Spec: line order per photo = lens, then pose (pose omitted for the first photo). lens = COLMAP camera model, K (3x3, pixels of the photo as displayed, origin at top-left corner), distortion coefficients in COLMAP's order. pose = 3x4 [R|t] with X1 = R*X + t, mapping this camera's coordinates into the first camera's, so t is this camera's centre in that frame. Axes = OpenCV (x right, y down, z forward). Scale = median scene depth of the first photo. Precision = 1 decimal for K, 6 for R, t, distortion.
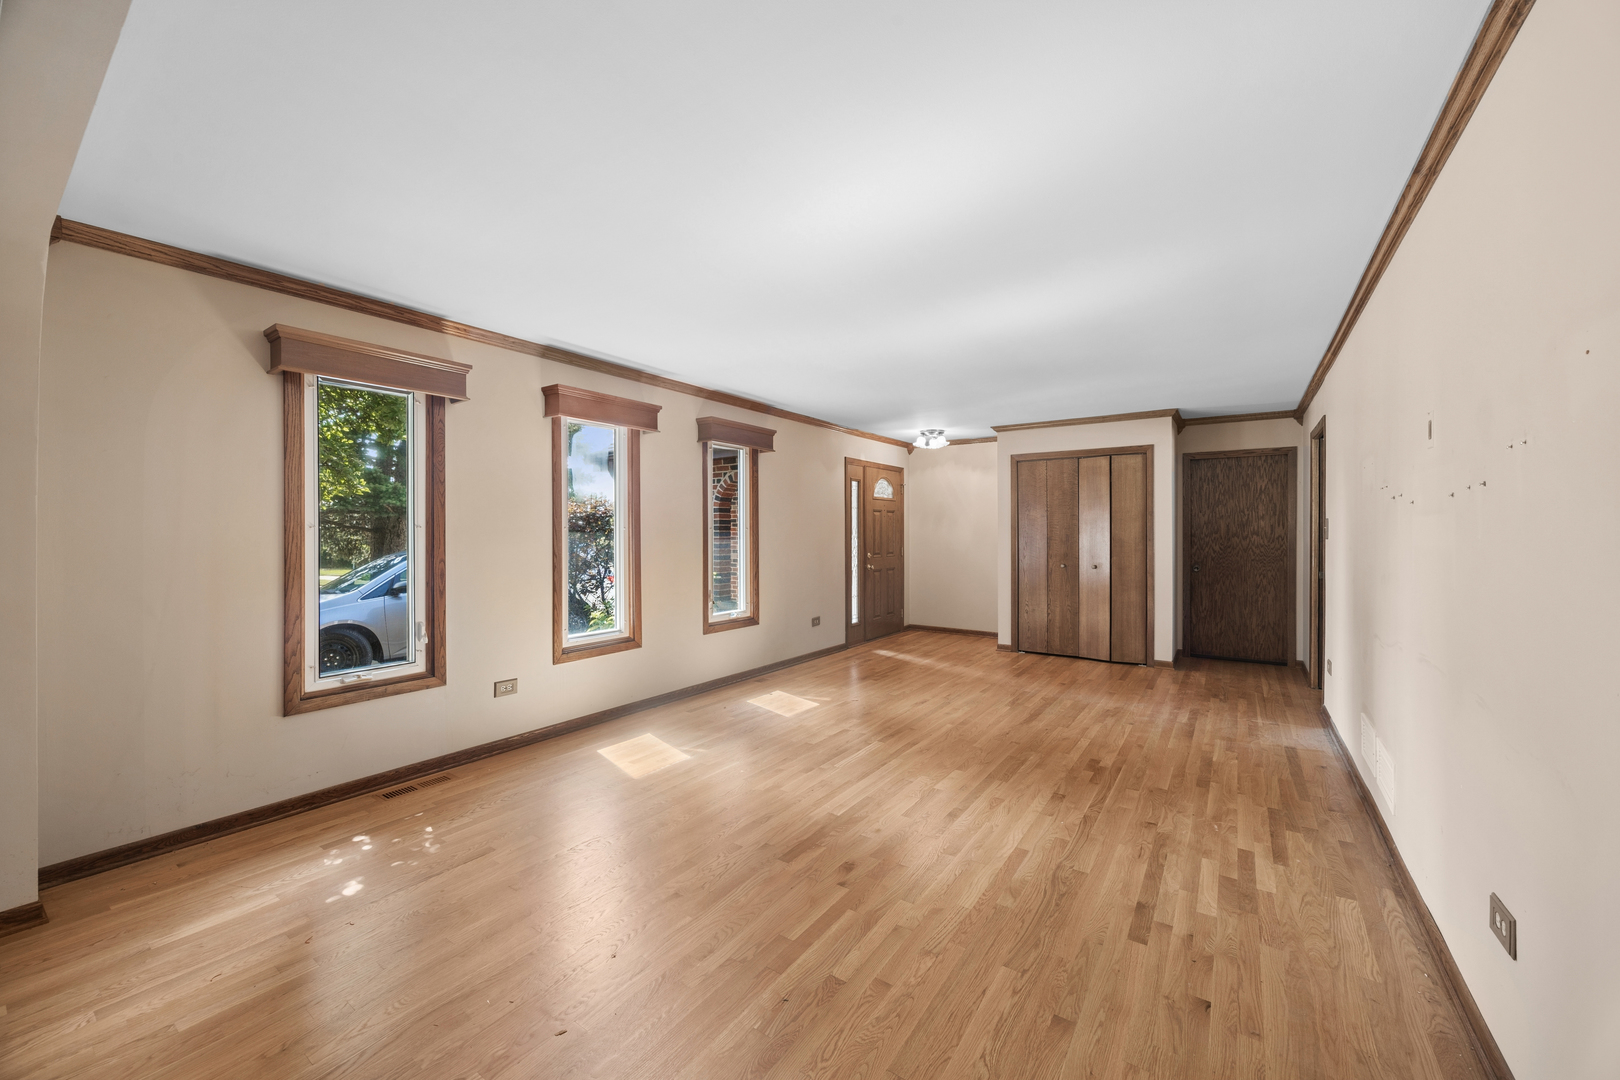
lens RADIAL K [[629.0, 0, 806.2], [0, 629.0, 534.6], [0, 0, 1]] dist [0.001026, 0.000179]
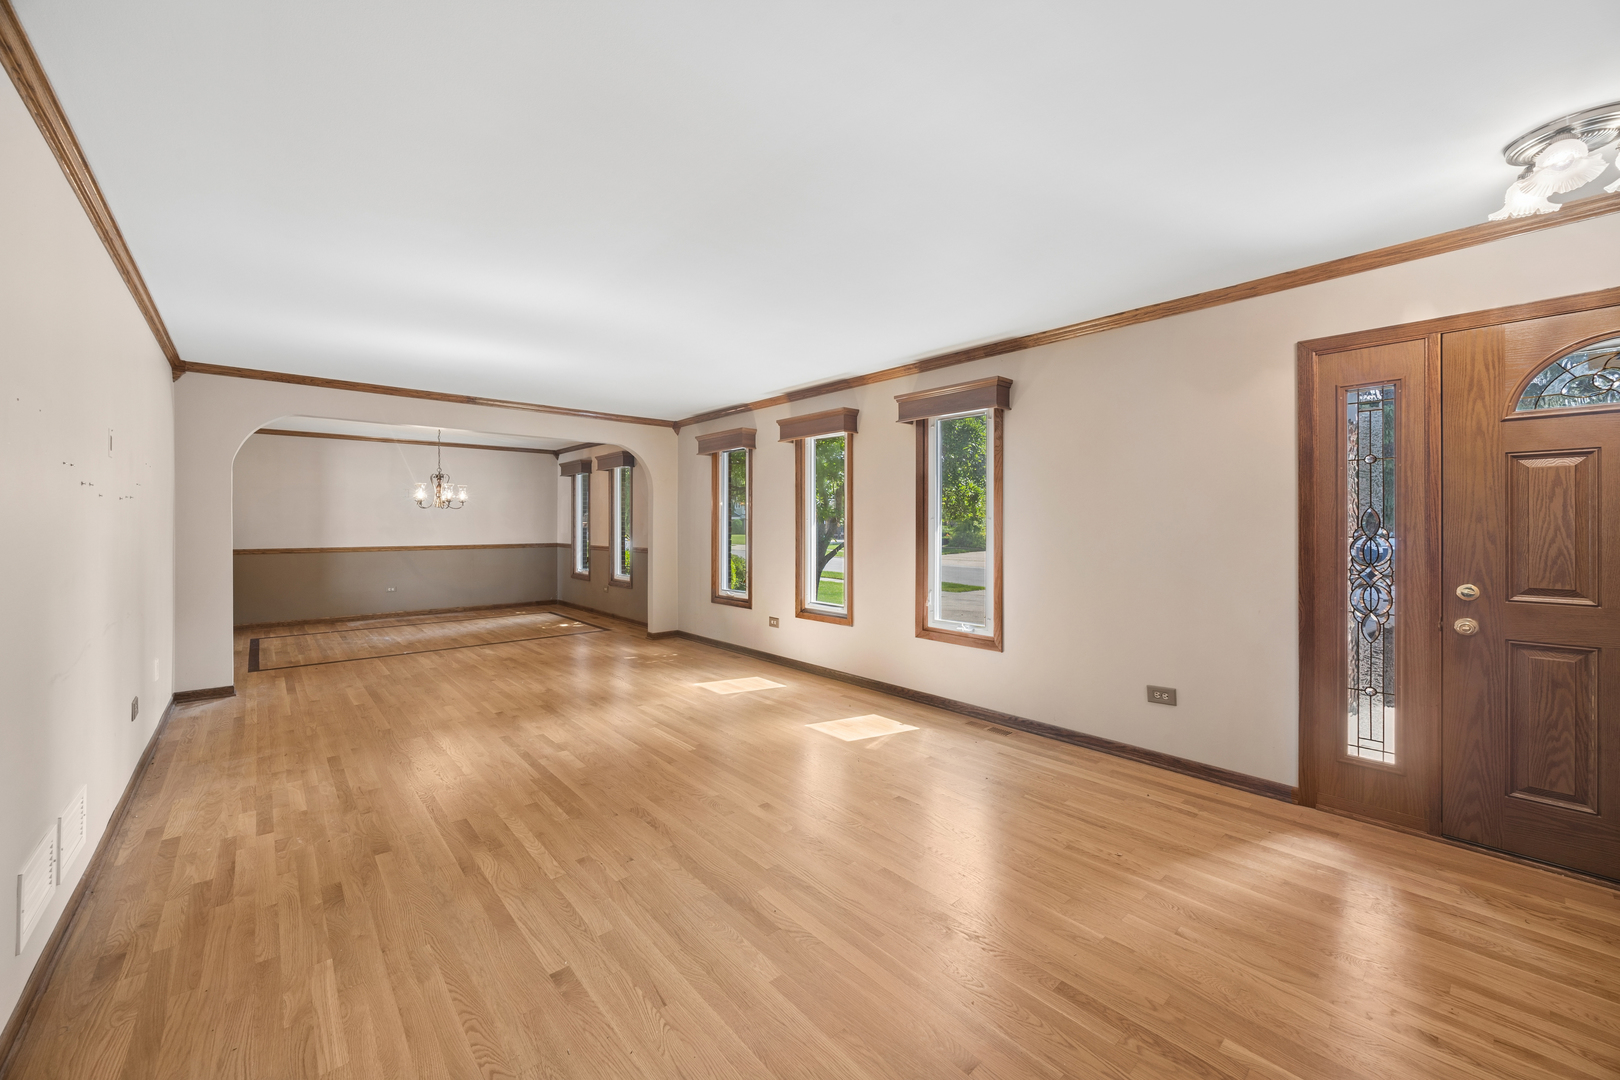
lens RADIAL K [[629.0, 0, 808.8], [0, 629.0, 529.7], [0, 0, 1]] dist [0.001026, 0.000179]
pose [[-0.248402, 0.009554, -0.968610, 0.619750], [-0.004084, 0.999932, 0.010911, -0.003690], [0.968648, 0.006666, -0.248346, 0.890814]]
